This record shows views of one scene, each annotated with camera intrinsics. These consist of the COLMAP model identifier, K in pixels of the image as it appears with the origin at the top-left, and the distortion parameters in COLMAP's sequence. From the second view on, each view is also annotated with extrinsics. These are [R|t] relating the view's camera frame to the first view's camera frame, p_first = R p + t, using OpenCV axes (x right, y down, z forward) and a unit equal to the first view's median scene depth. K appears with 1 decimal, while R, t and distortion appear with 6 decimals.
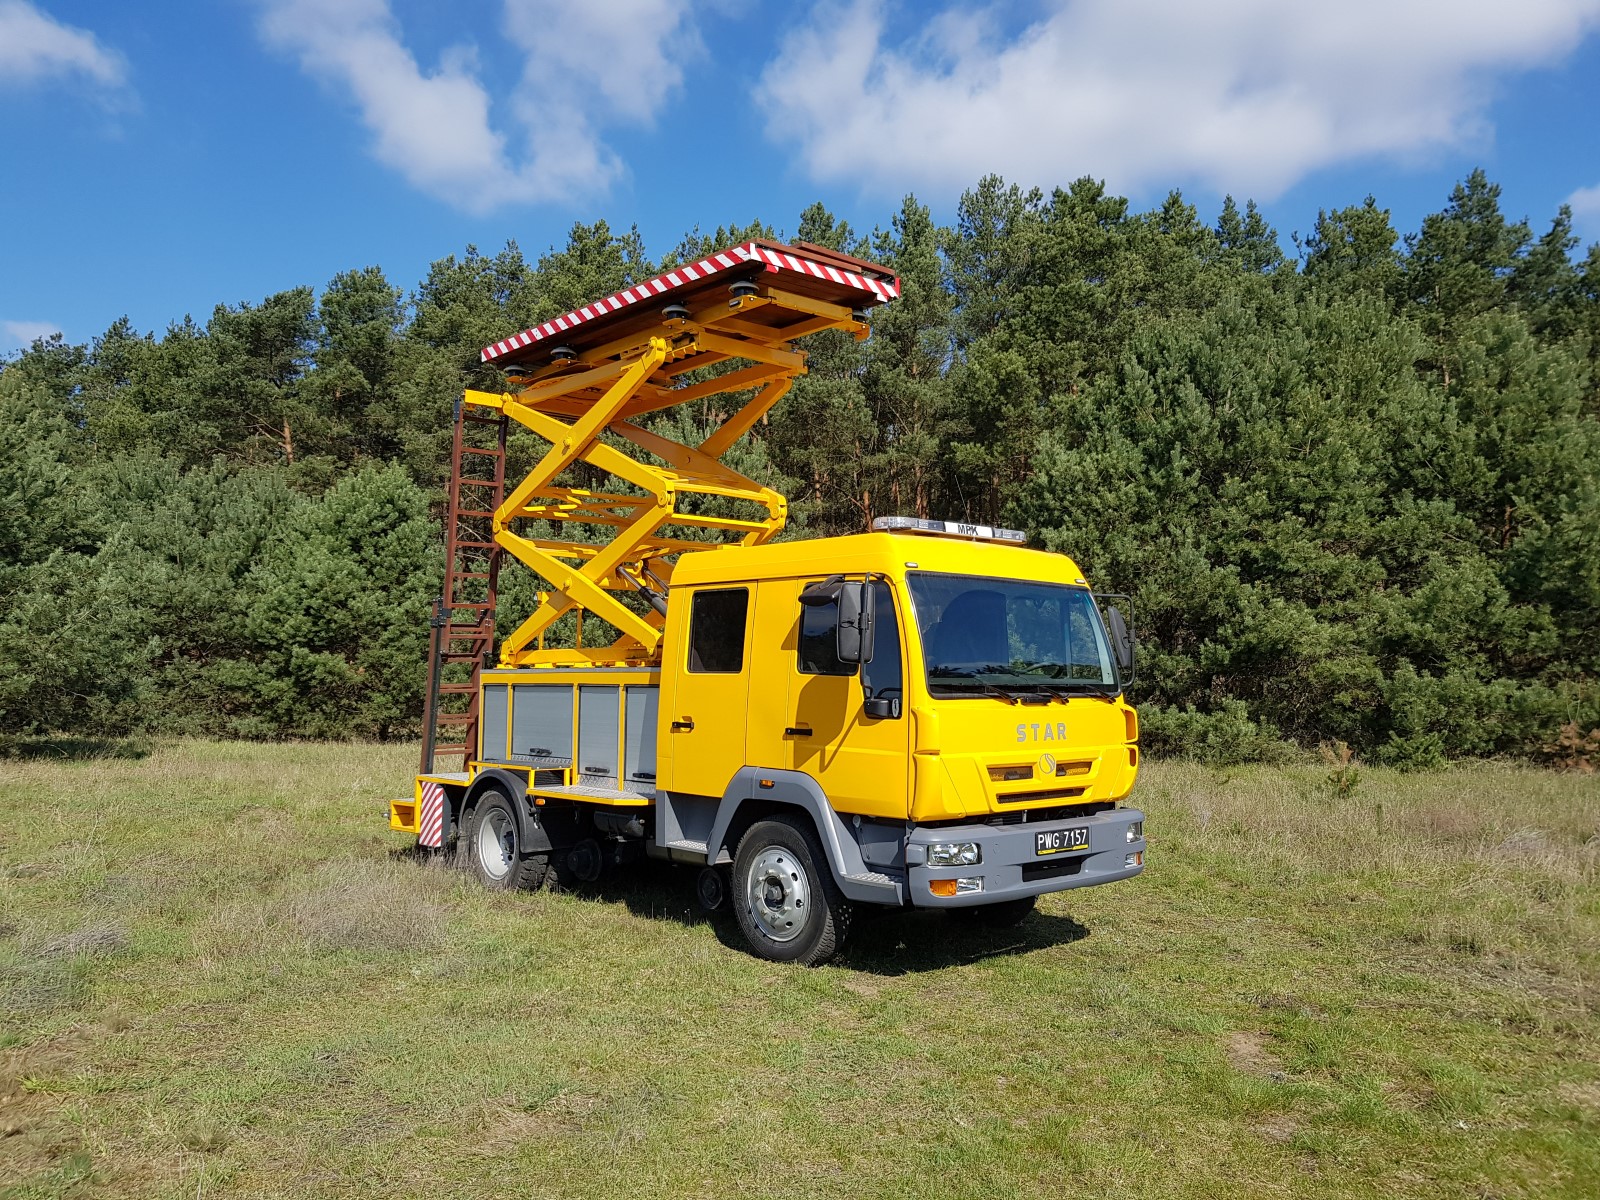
lens RADIAL K [[1256.2, 0, 799.1], [0, 1256.2, 605.1], [0, 0, 1]] dist [0.058398, -0.086490]
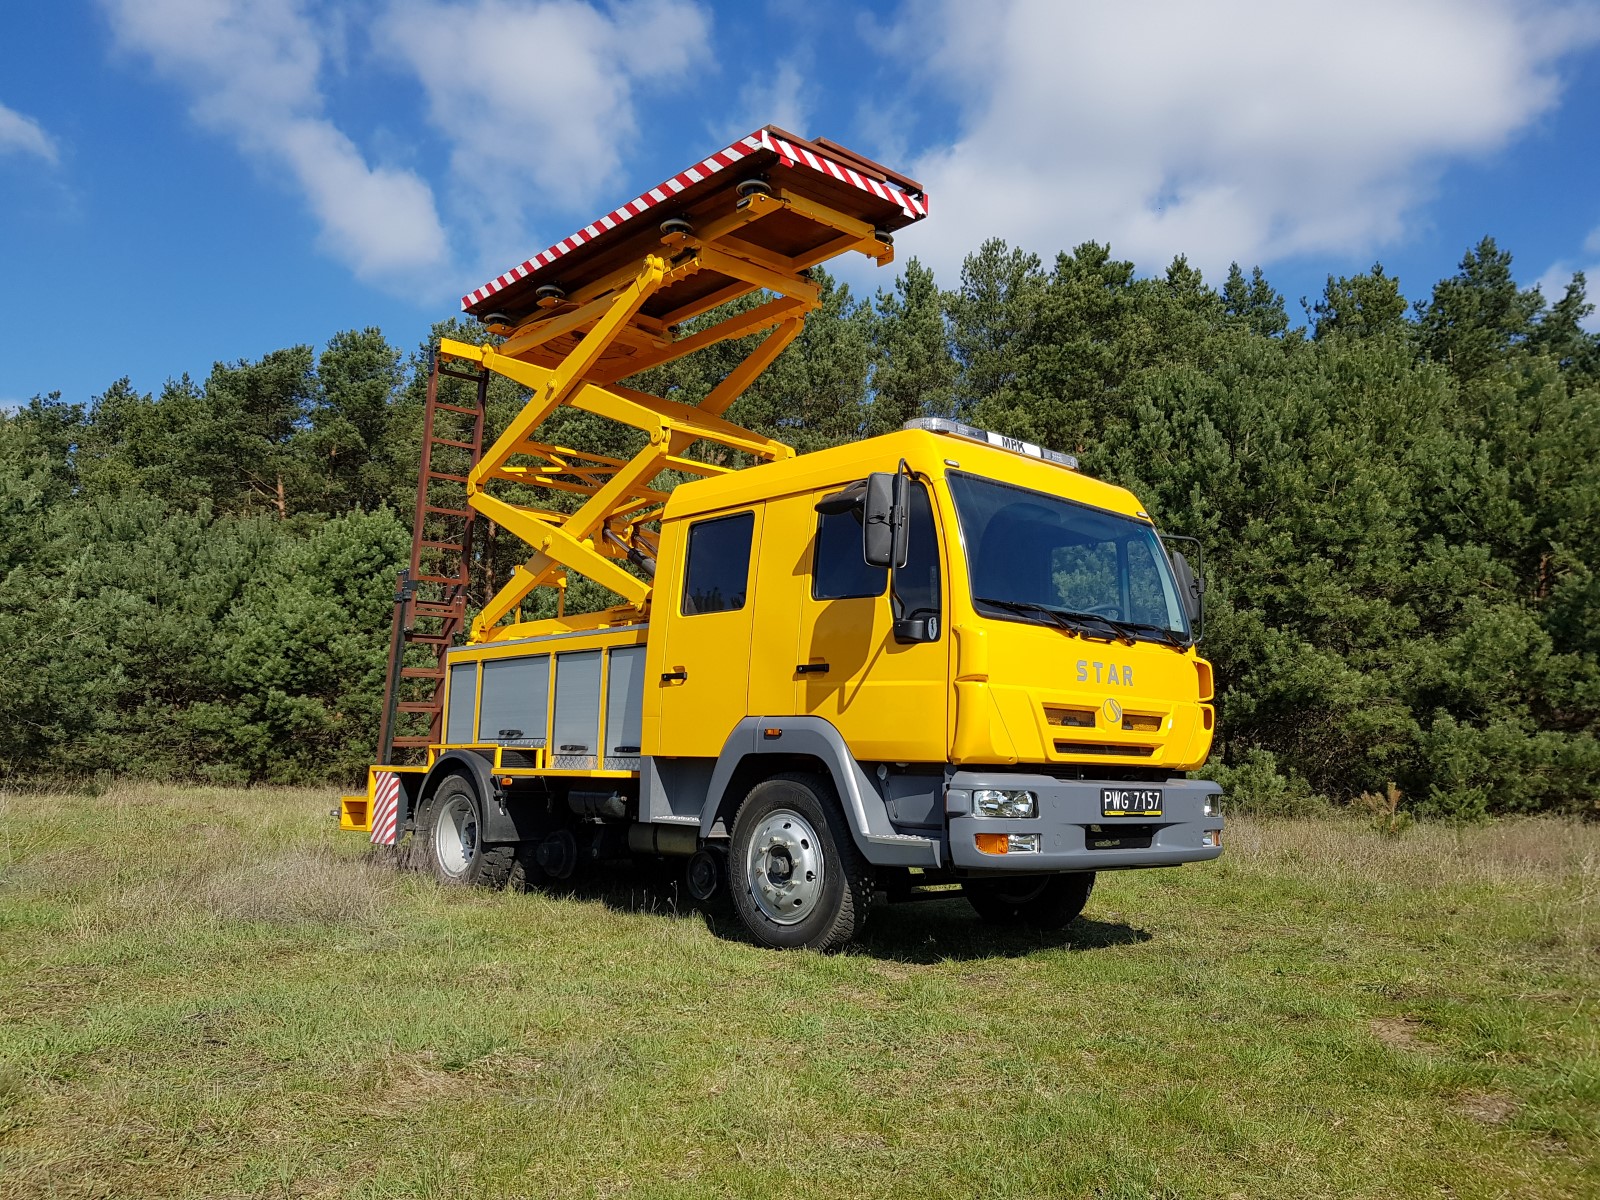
lens RADIAL K [[1256.2, 0, 788.9], [0, 1256.2, 606.7], [0, 0, 1]] dist [0.058398, -0.086490]
pose [[0.999874, 0.015202, -0.004603, -0.009634], [-0.015479, 0.997591, -0.067623, 0.087381], [0.003564, 0.067685, 0.997700, 0.124792]]
